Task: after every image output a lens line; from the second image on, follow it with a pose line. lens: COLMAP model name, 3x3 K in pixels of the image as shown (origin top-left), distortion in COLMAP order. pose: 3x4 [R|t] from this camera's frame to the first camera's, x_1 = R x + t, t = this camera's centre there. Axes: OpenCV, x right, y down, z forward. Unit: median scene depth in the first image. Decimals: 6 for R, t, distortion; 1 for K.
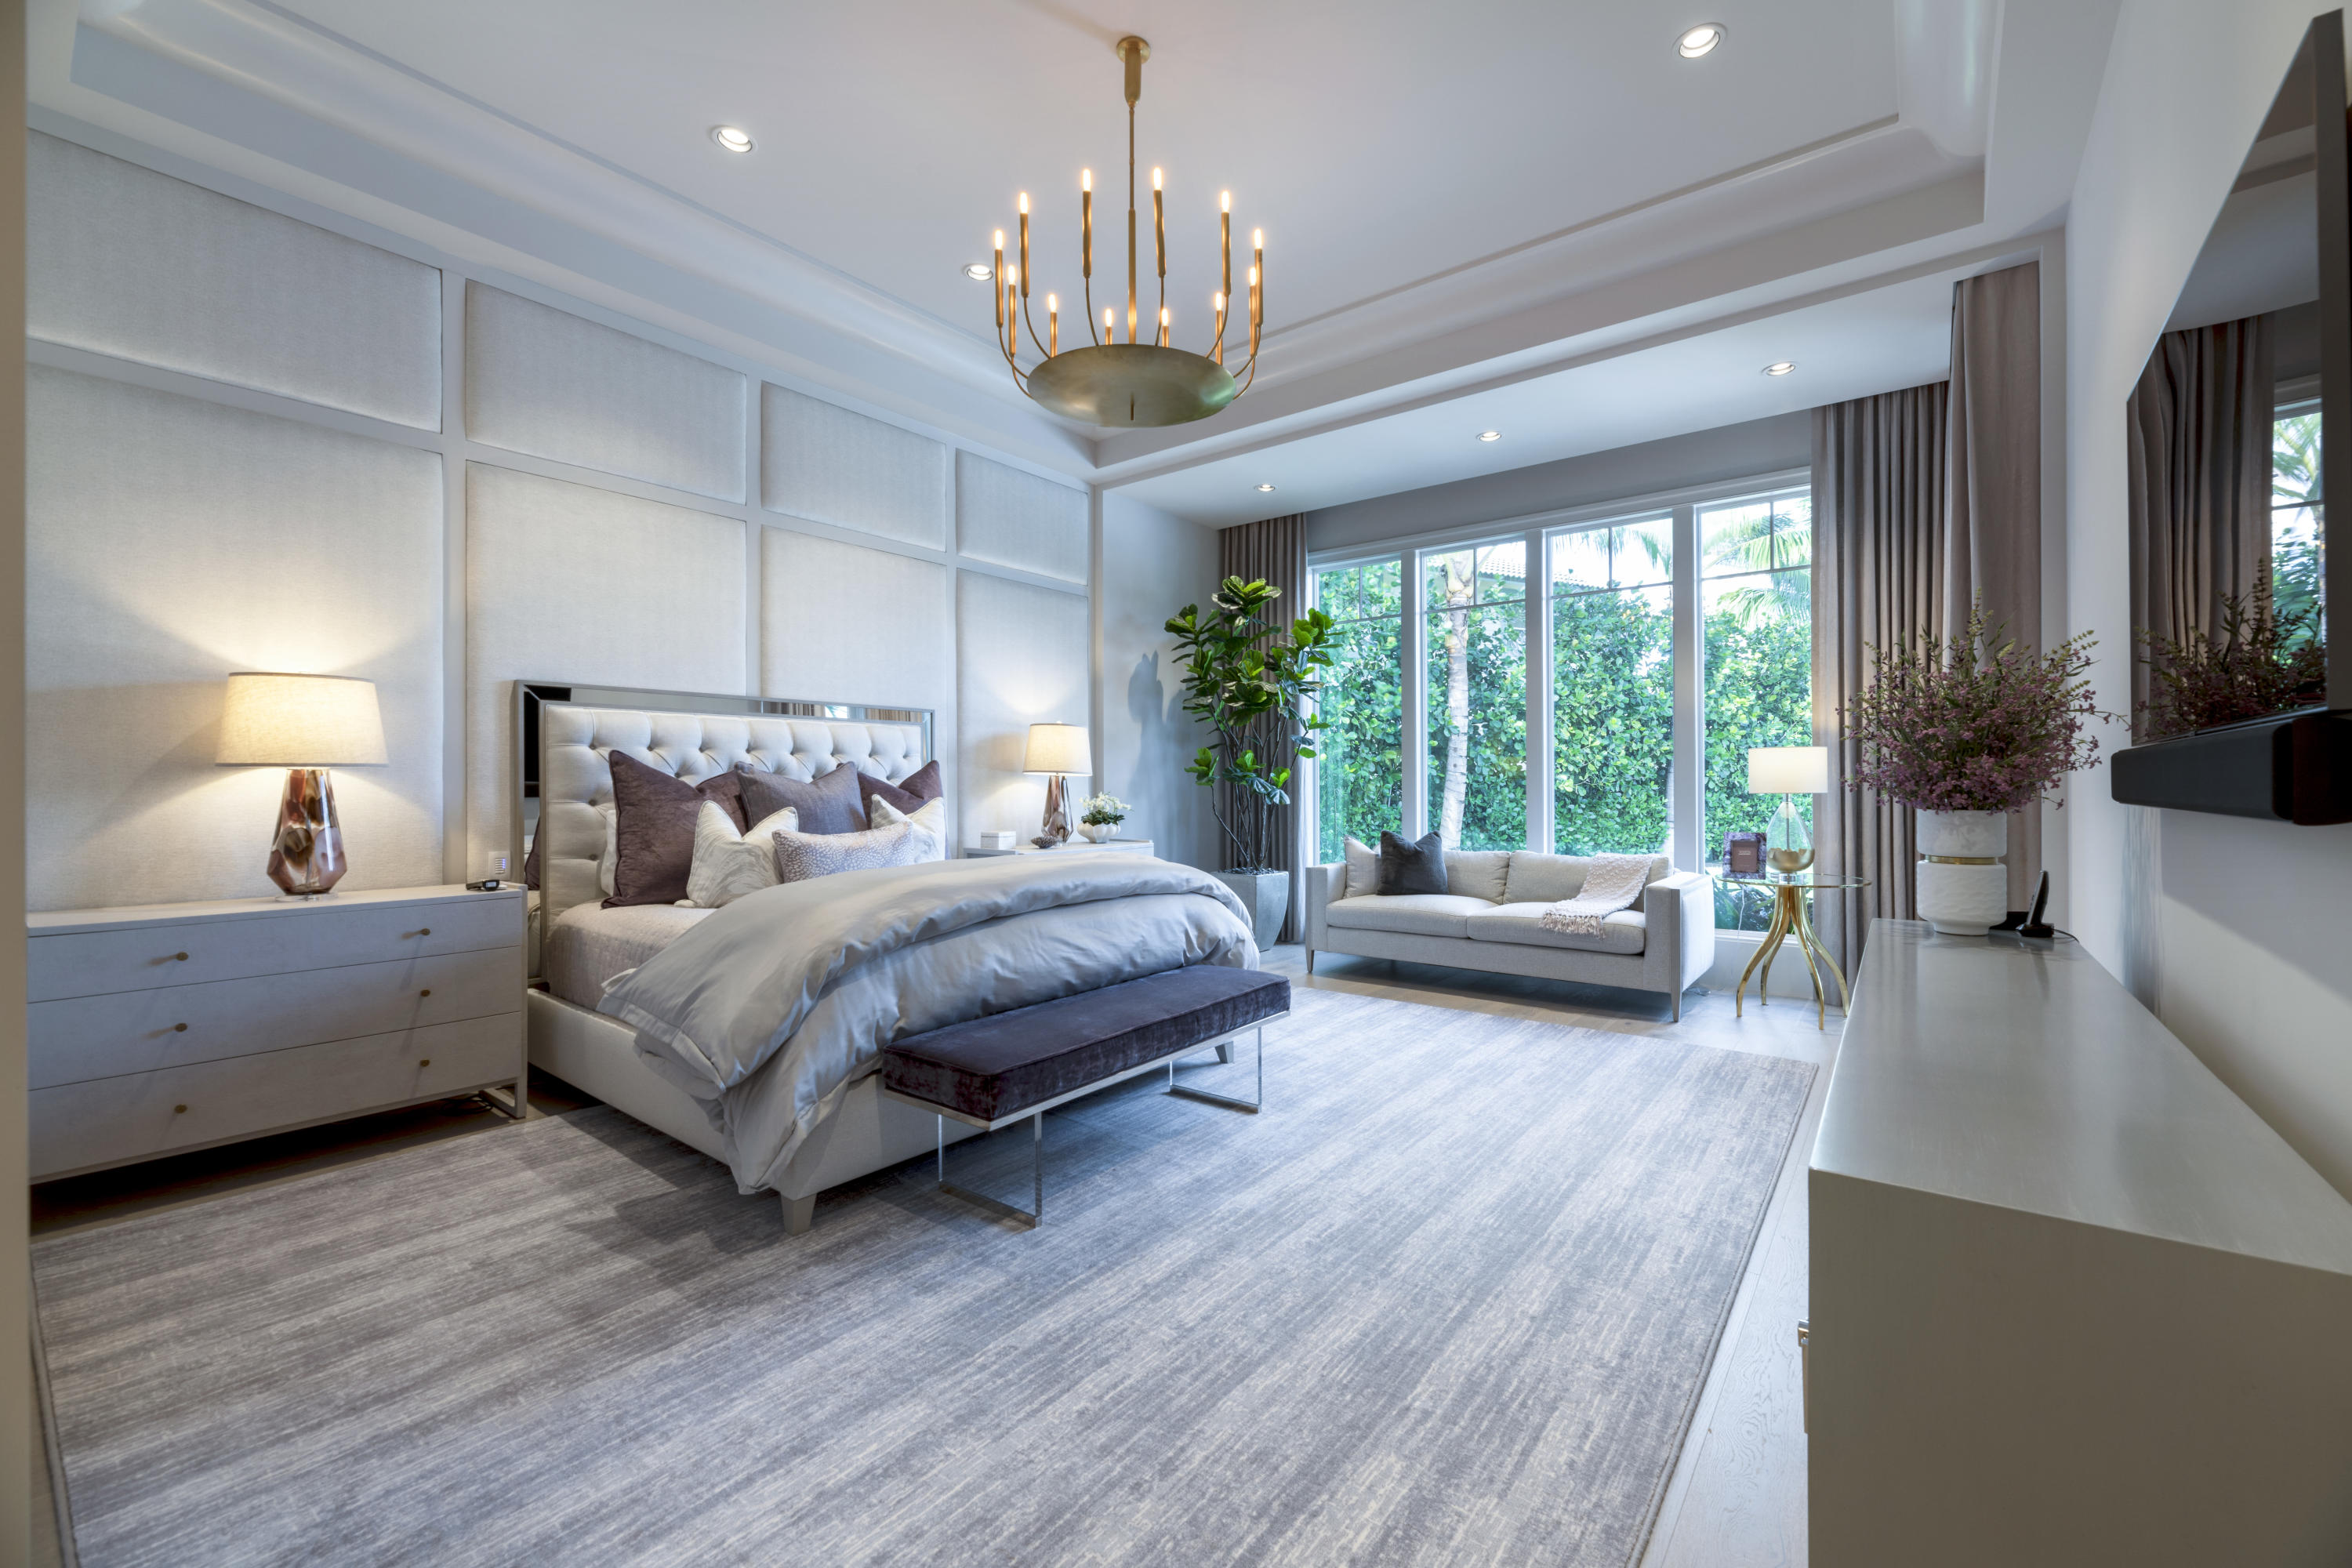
lens RADIAL K [[957.2, 0, 1209.1], [0, 957.2, 792.3], [0, 0, 1]] dist [0.009607, -0.000823]
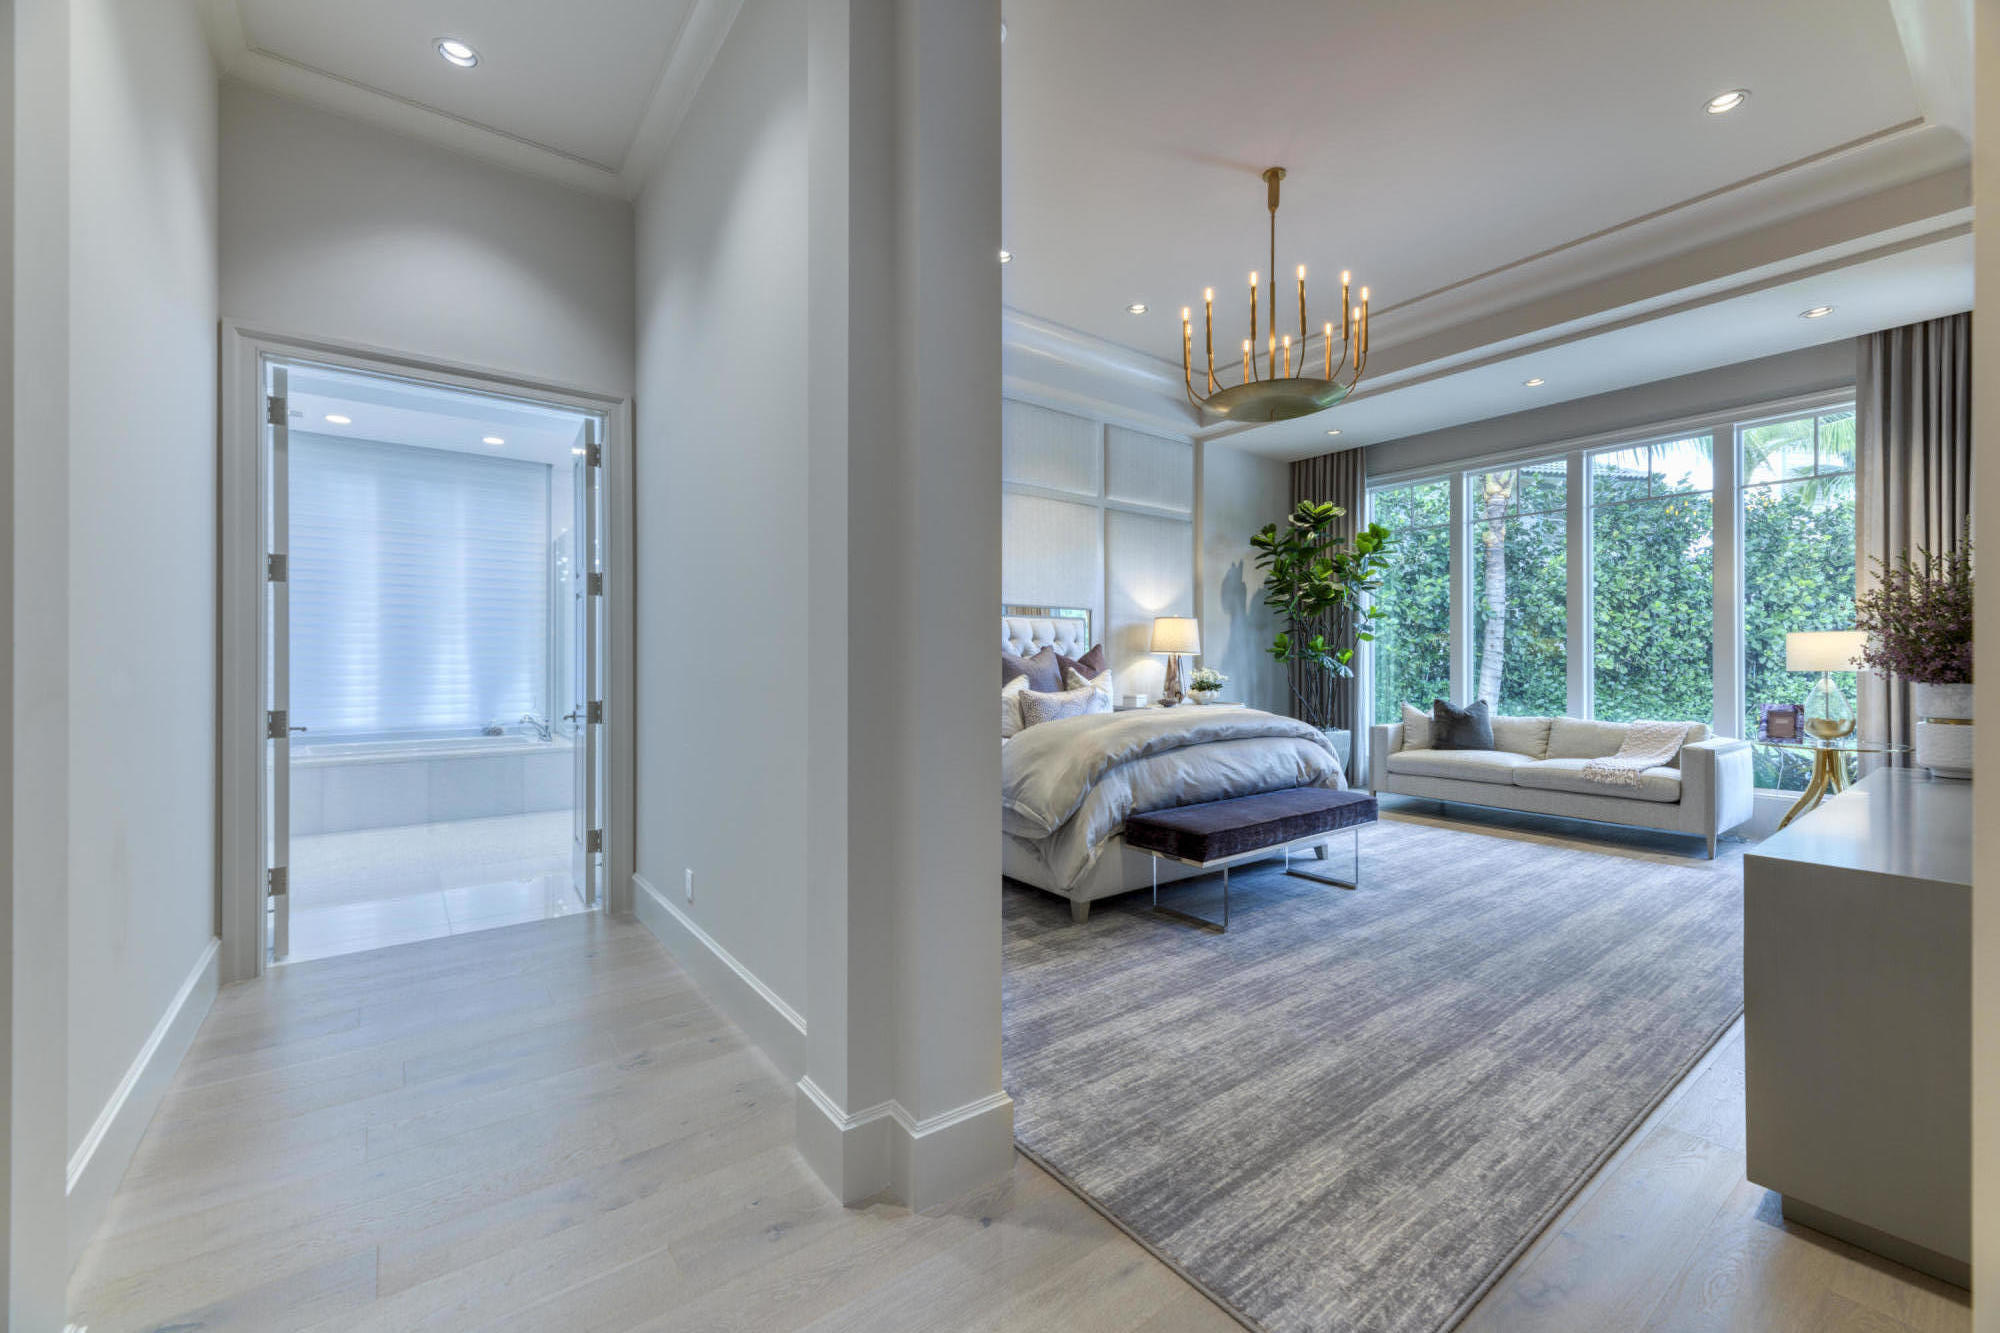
lens RADIAL K [[813.9, 0, 1010.0], [0, 813.9, 663.9], [0, 0, 1]] dist [0.009607, -0.000823]
pose [[0.962919, 0.004976, -0.269746, -0.106004], [-0.006351, 0.999971, -0.004228, 0.003256], [0.269717, 0.005784, 0.962922, -0.285443]]
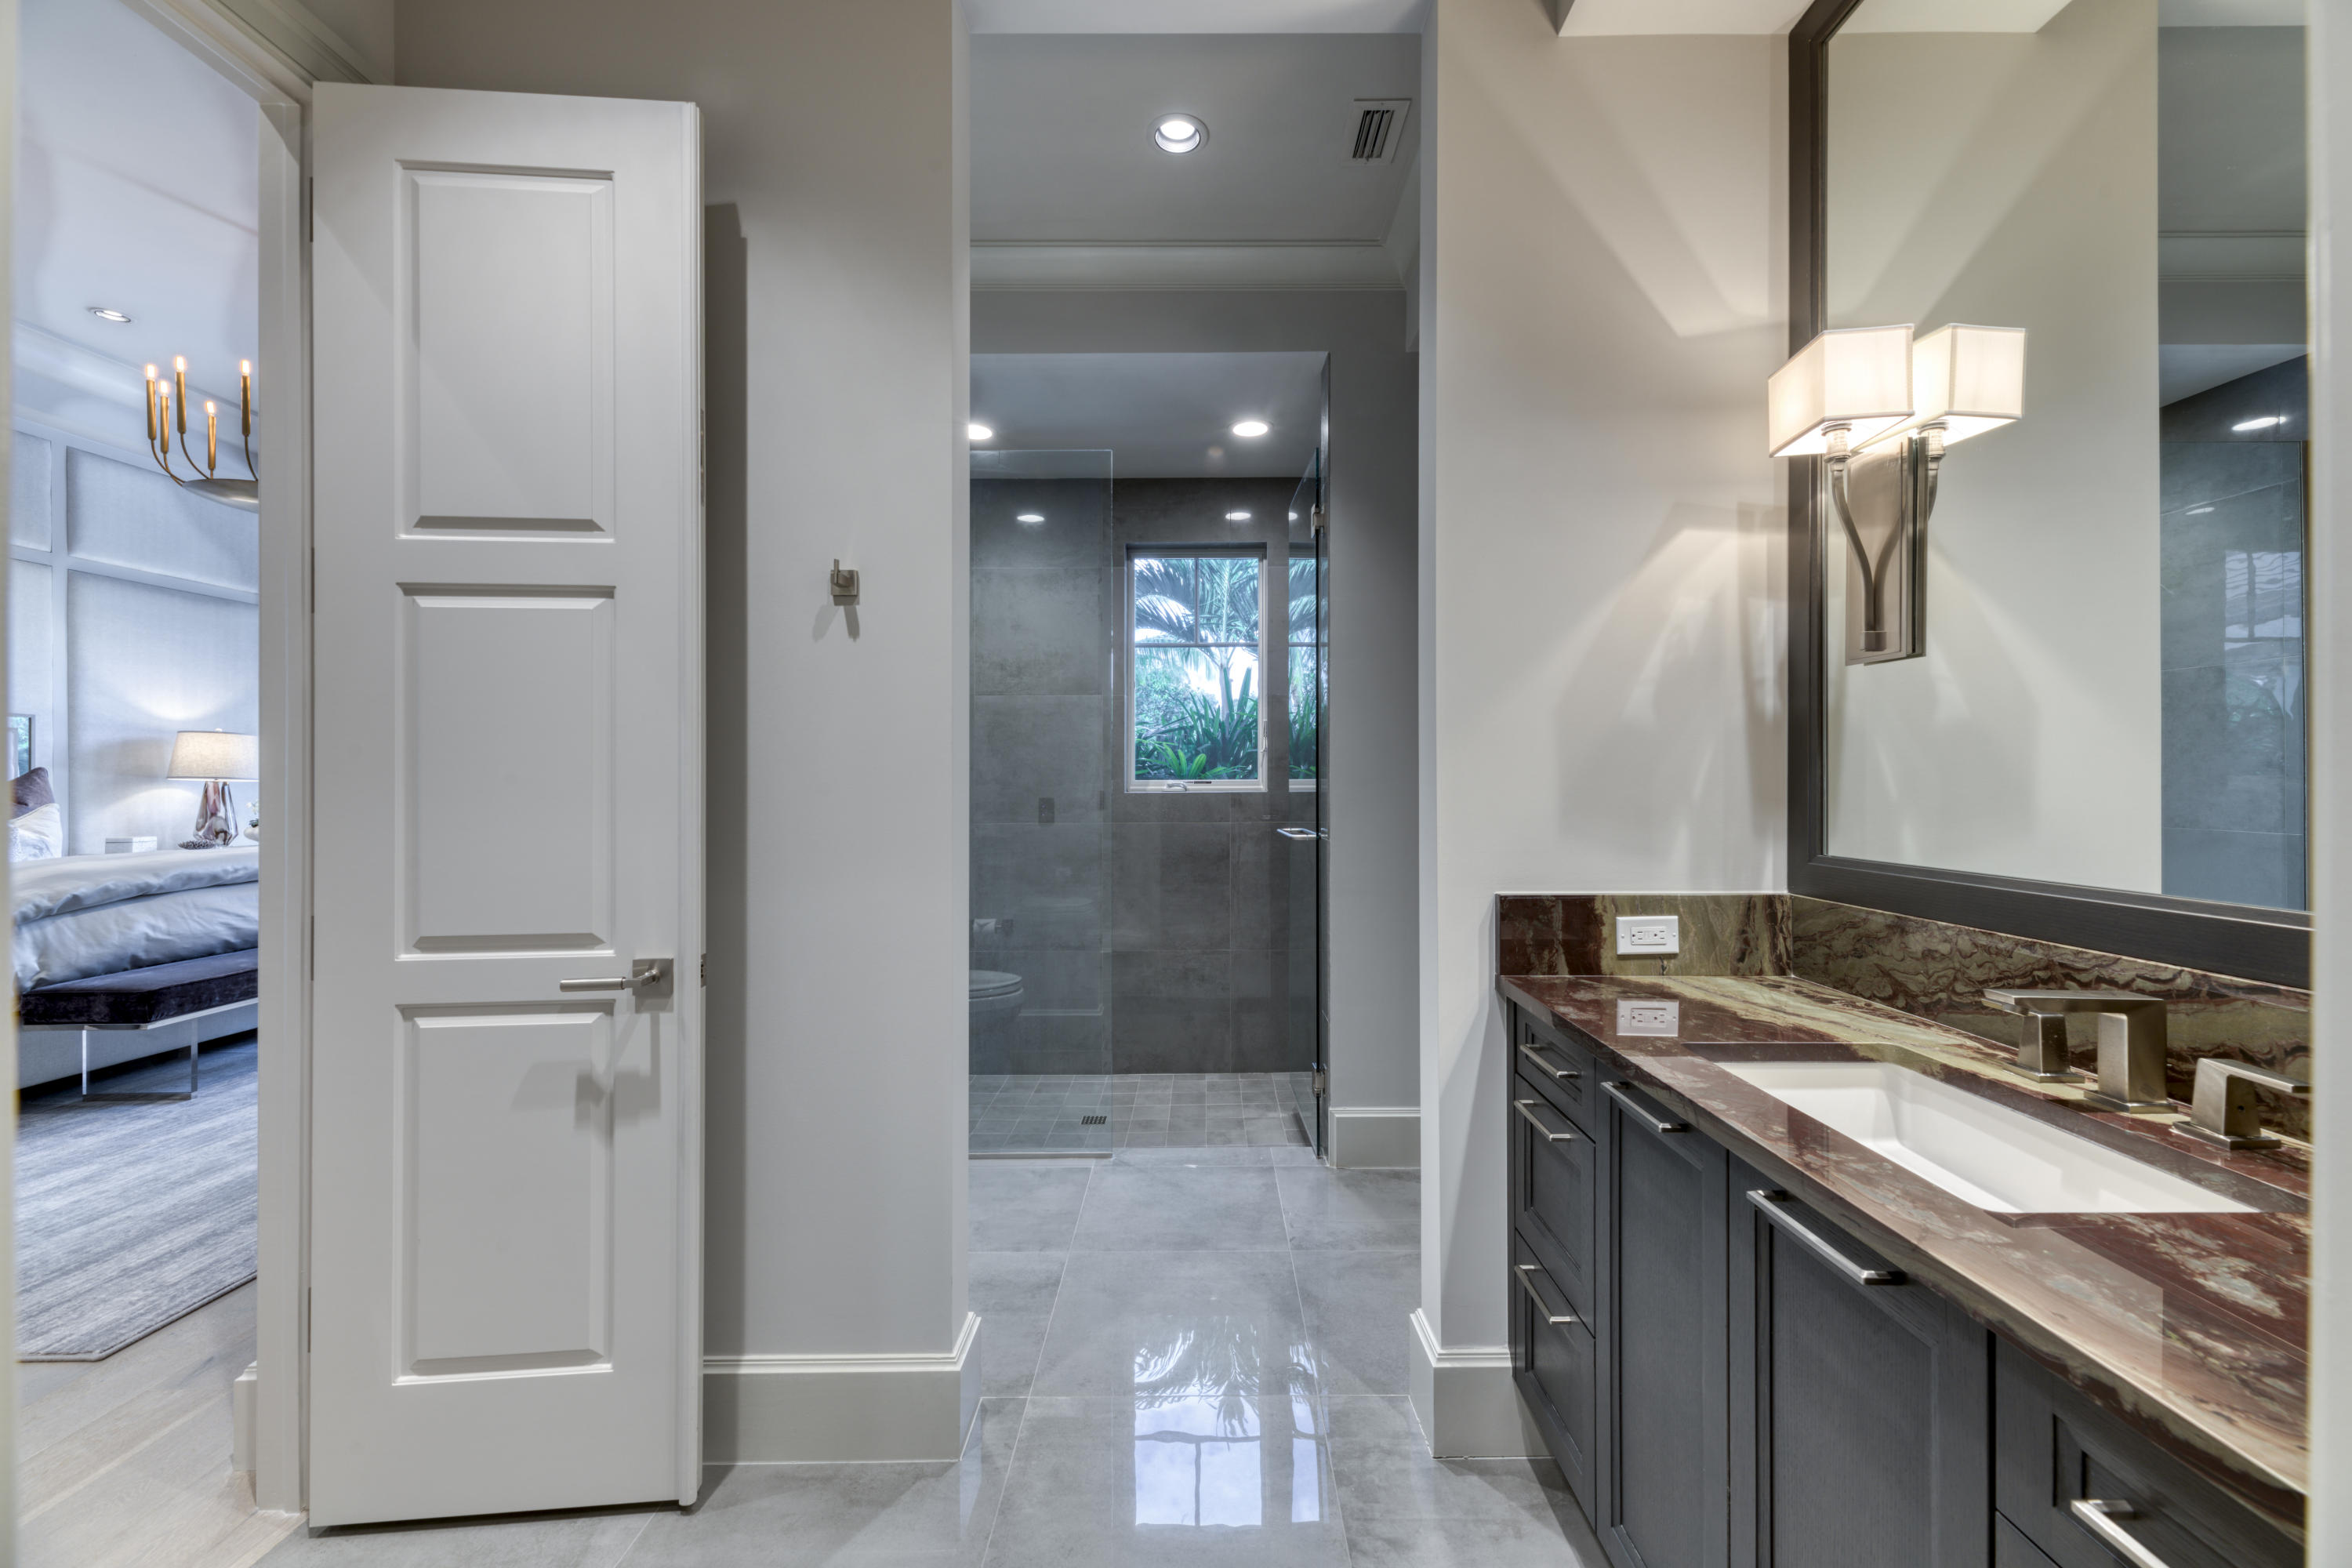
lens RADIAL K [[957.2, 0, 1222.5], [0, 957.2, 782.4], [0, 0, 1]] dist [0.009607, -0.000823]
pose [[0.797227, 0.000219, 0.603680, 0.116372], [0.006277, 0.999943, -0.008652, -0.000791], [-0.603648, 0.010686, 0.797180, -0.727428]]
